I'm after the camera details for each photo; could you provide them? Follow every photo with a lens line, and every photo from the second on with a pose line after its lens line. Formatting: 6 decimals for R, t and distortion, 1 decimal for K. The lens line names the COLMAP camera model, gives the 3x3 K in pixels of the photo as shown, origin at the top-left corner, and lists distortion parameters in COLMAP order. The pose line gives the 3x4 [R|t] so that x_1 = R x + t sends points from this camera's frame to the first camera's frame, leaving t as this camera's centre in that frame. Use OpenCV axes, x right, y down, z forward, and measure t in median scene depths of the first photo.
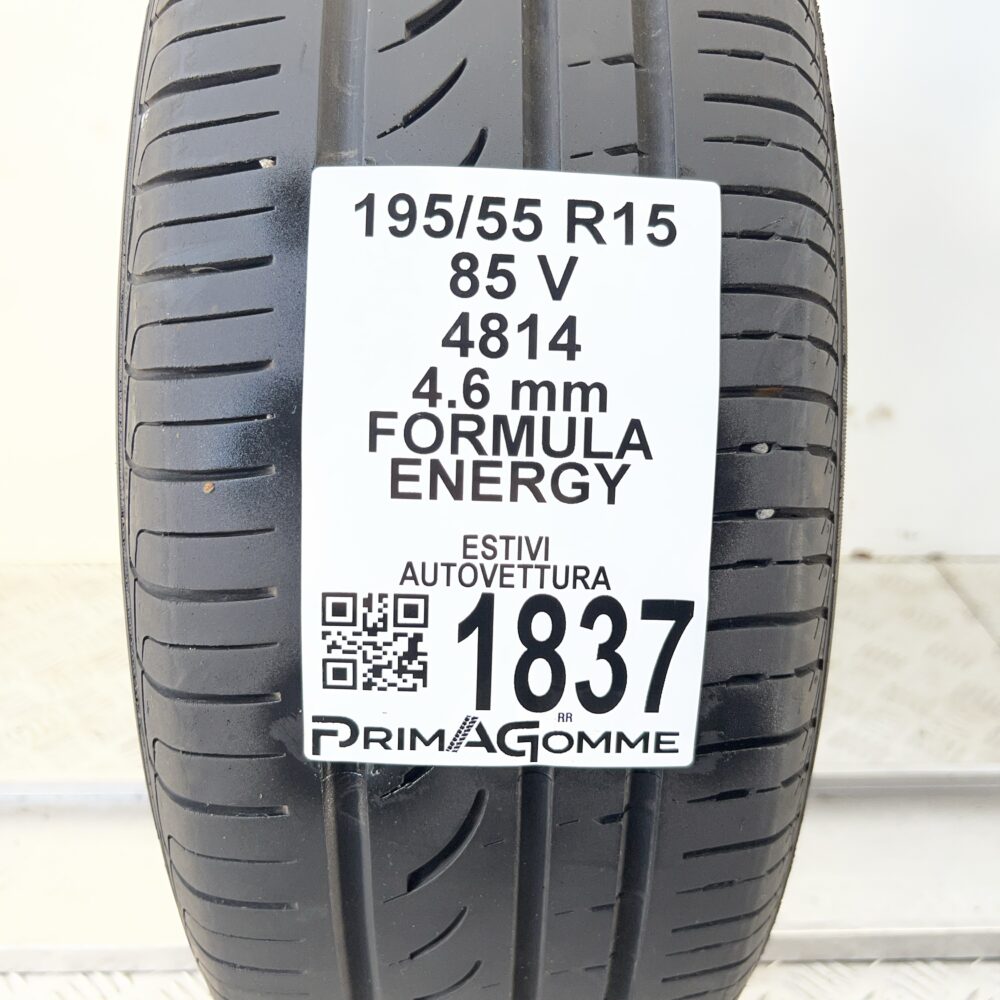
lens RADIAL K [[1095.2, 0, 500.8], [0, 1095.2, 500.9], [0, 0, 1]] dist [-0.026112, 0.000000]
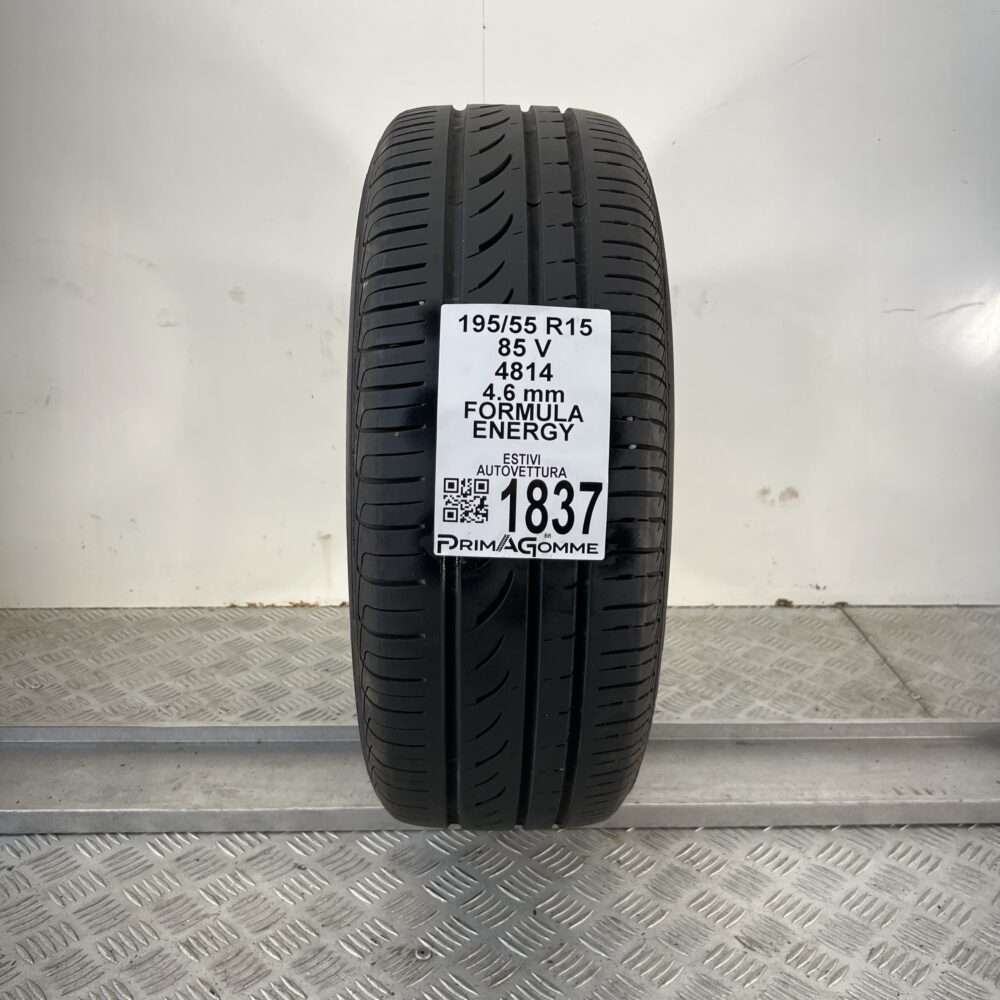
lens RADIAL K [[1095.2, 0, 499.3], [0, 1095.2, 499.0], [0, 0, 1]] dist [-0.026112, 0.000000]
pose [[0.999984, -0.001534, -0.005415, -0.031055], [0.000734, 0.989448, -0.144890, 0.463968], [0.005580, 0.144883, 0.989433, -1.311129]]
